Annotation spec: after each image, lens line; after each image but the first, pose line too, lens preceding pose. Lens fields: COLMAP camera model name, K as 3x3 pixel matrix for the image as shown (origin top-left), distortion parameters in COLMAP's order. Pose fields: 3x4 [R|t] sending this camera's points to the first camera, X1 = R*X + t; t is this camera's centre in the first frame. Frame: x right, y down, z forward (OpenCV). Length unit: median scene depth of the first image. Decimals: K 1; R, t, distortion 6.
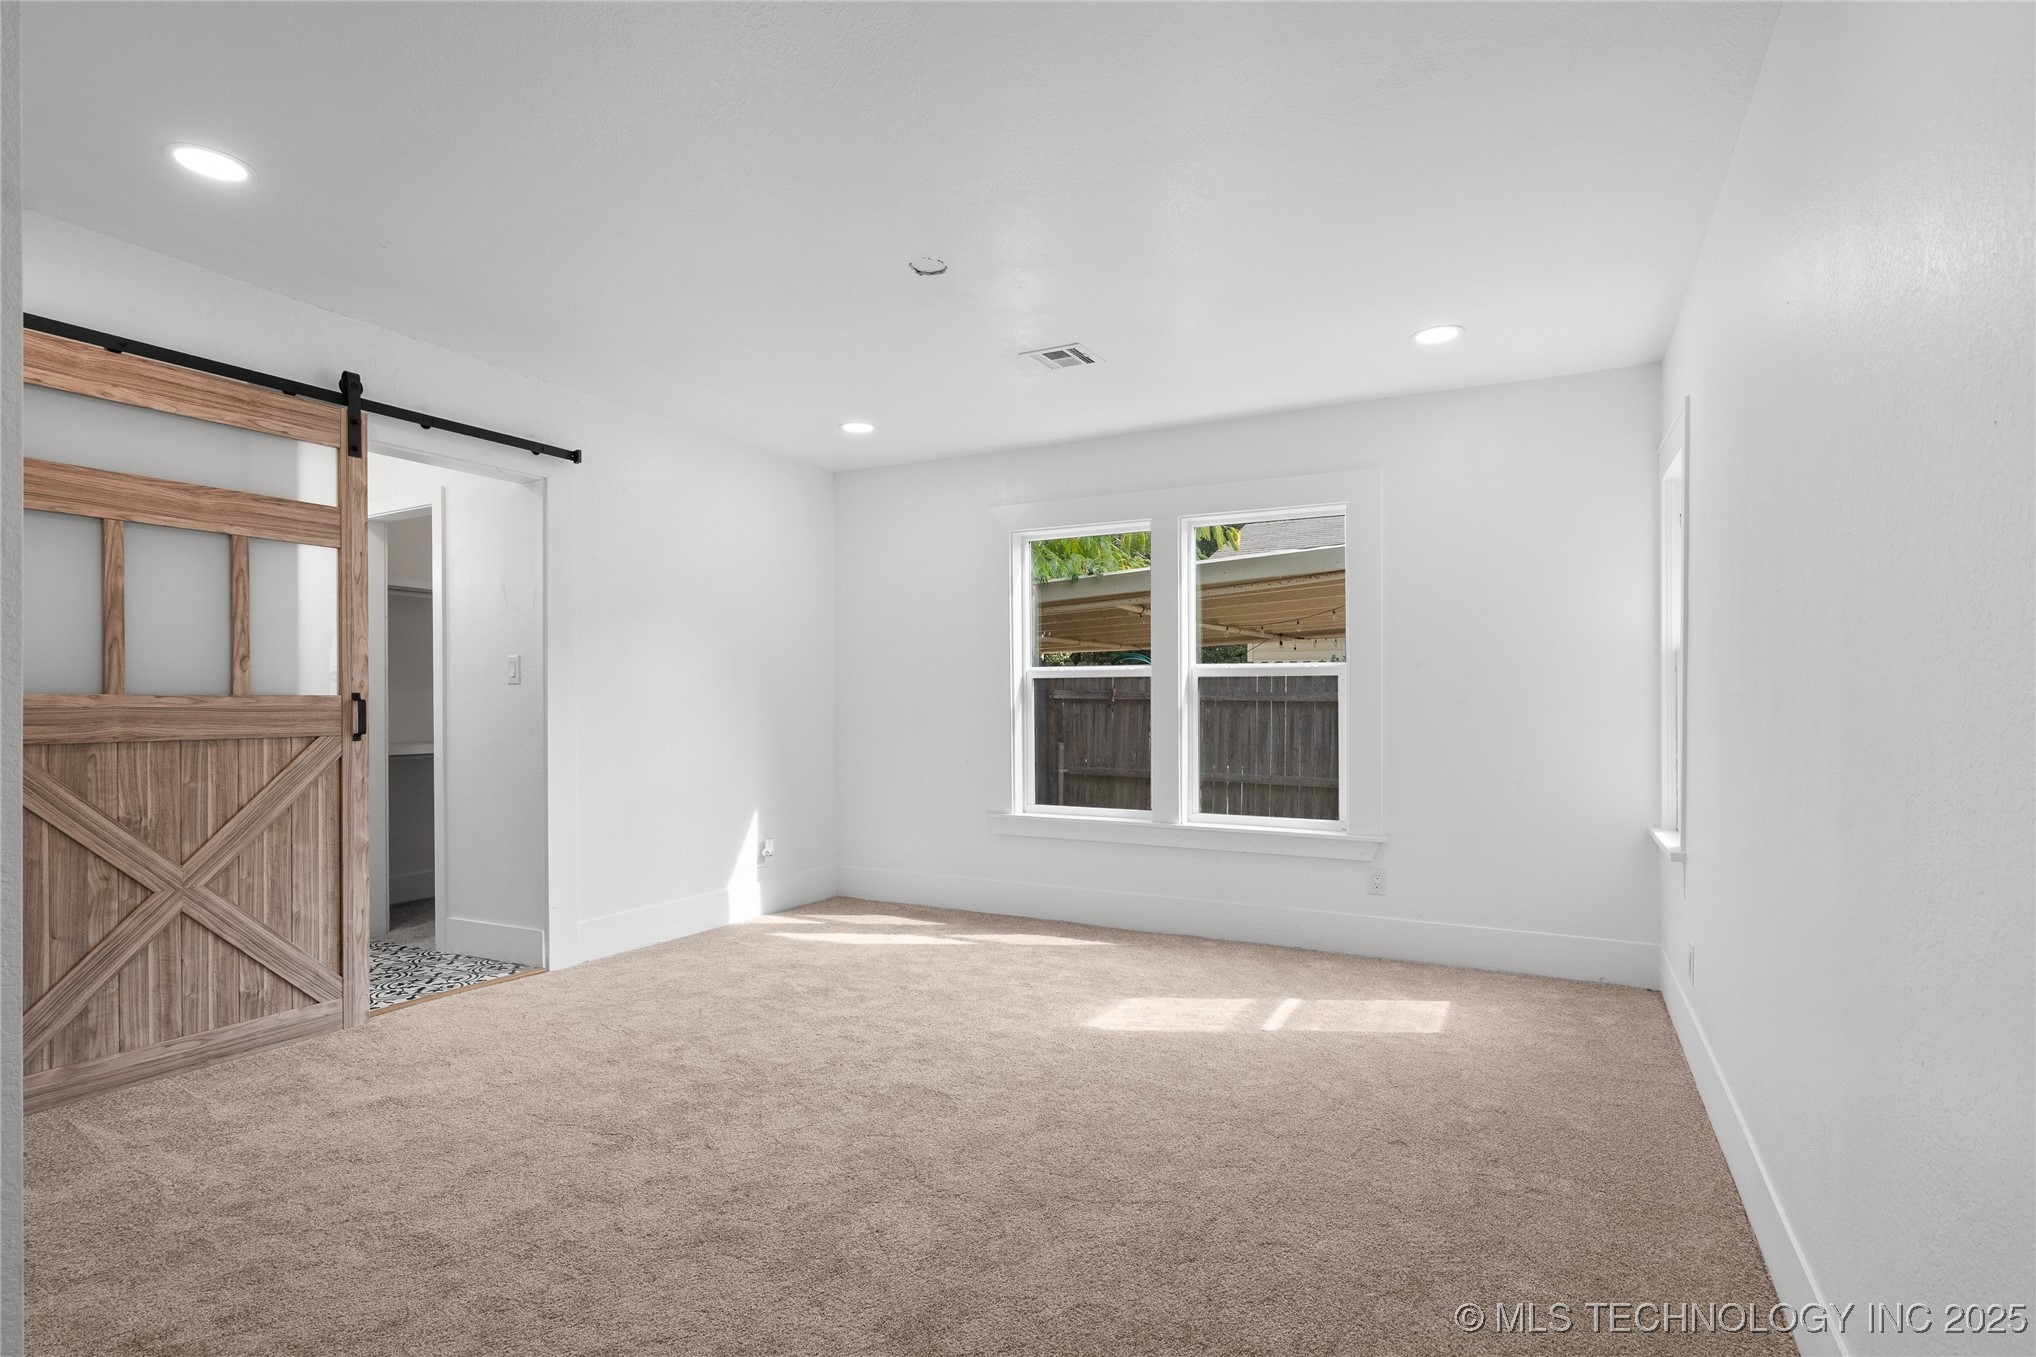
lens RADIAL K [[989.3, 0, 1001.5], [0, 989.3, 695.4], [0, 0, 1]] dist [0.001009, -0.000285]
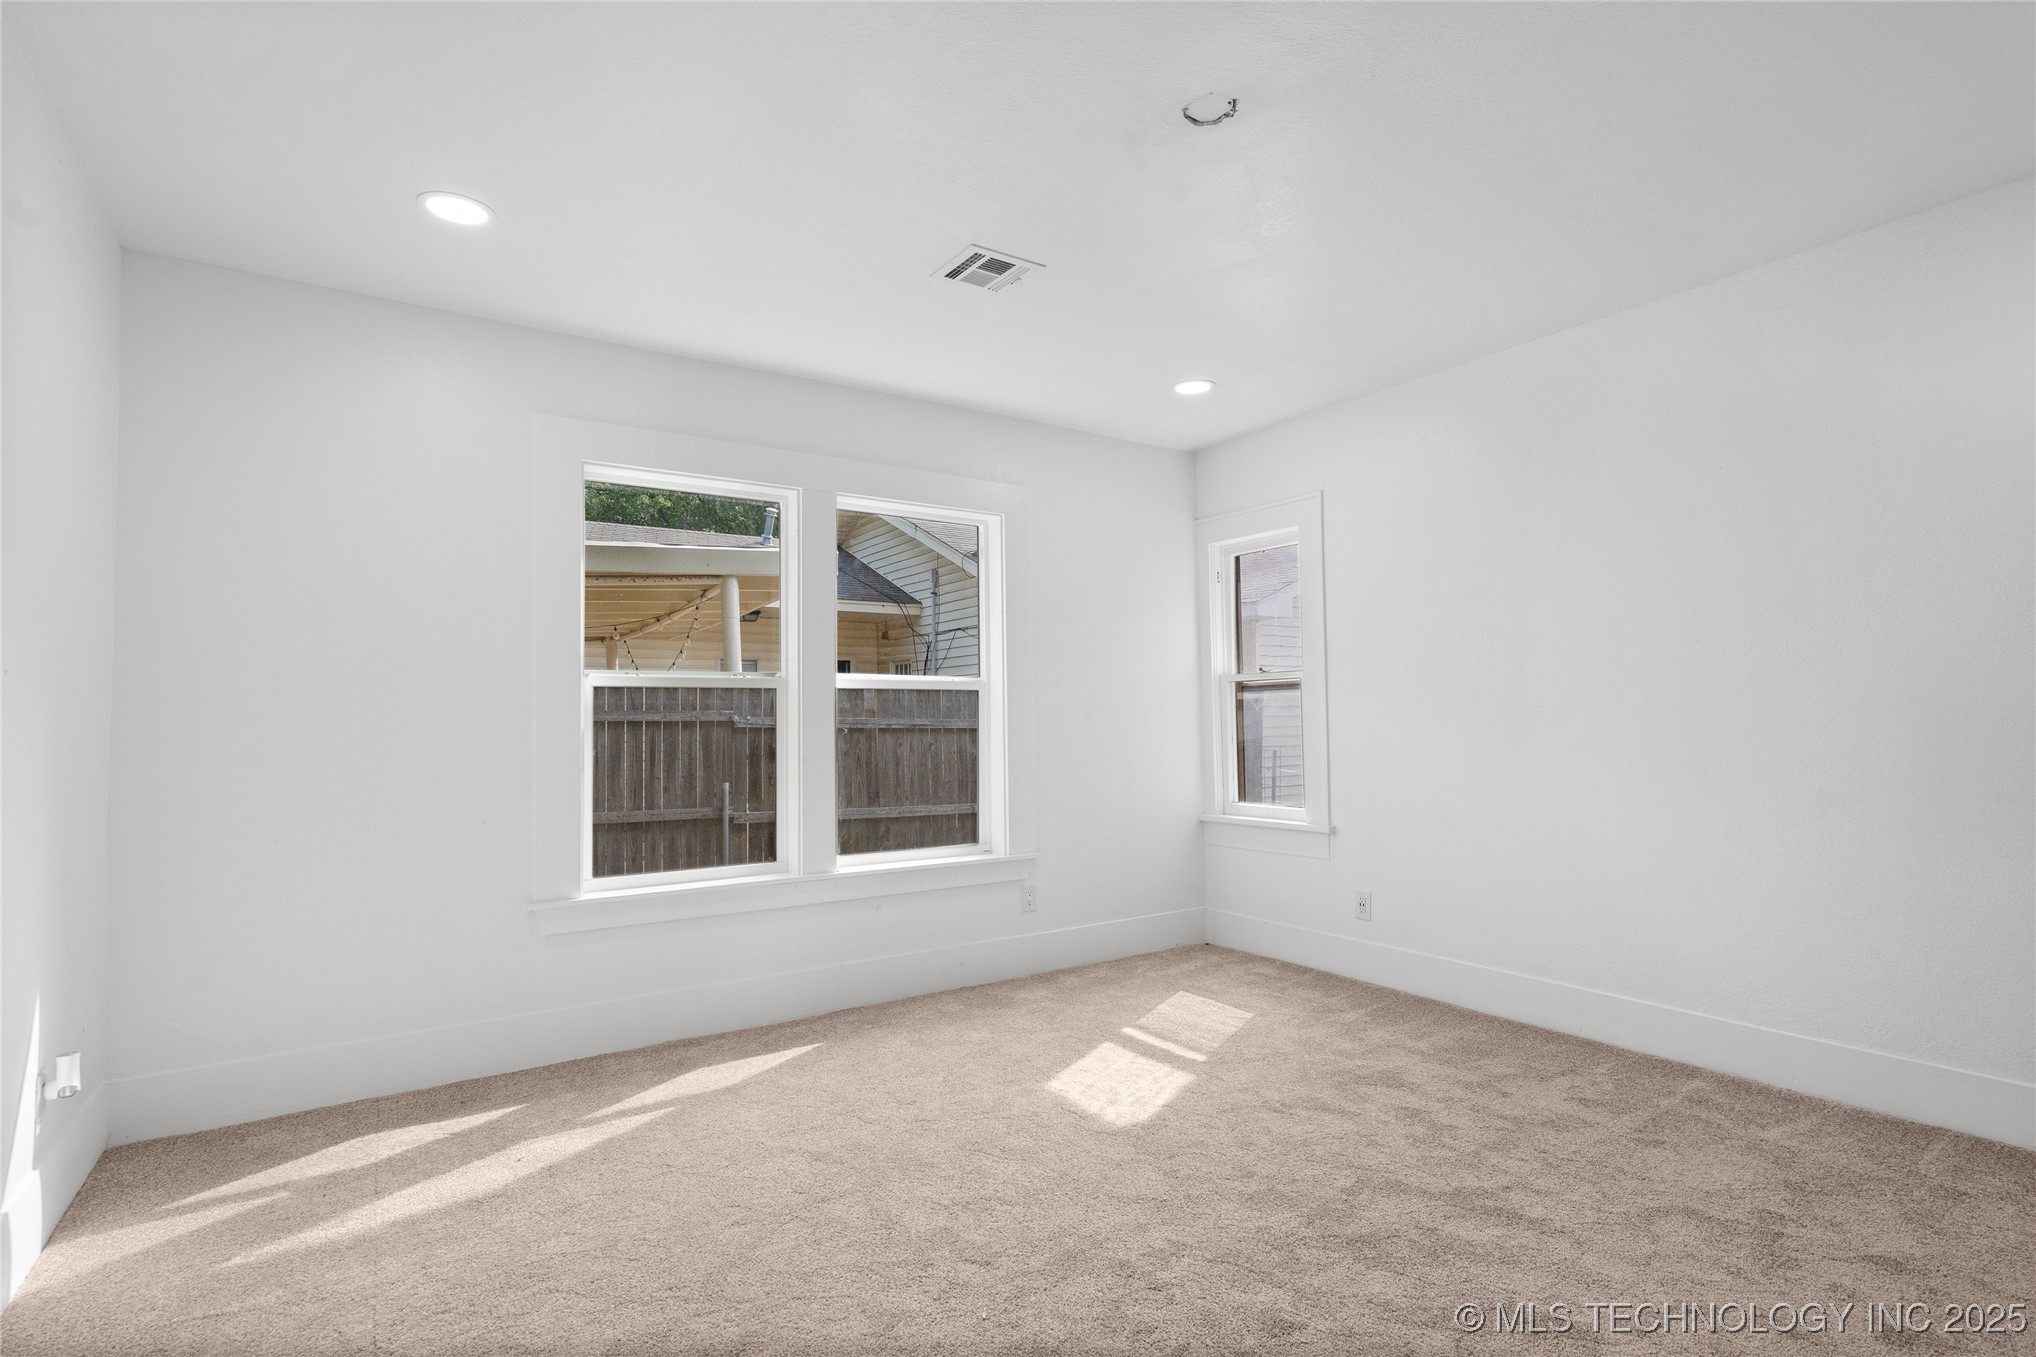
lens RADIAL K [[989.3, 0, 1024.0], [0, 989.3, 699.3], [0, 0, 1]] dist [0.001009, -0.000285]
pose [[0.477425, 0.008087, 0.878635, -0.442176], [0.006723, 0.999895, -0.012856, 0.000086], [-0.878647, 0.012045, 0.477321, 0.465780]]
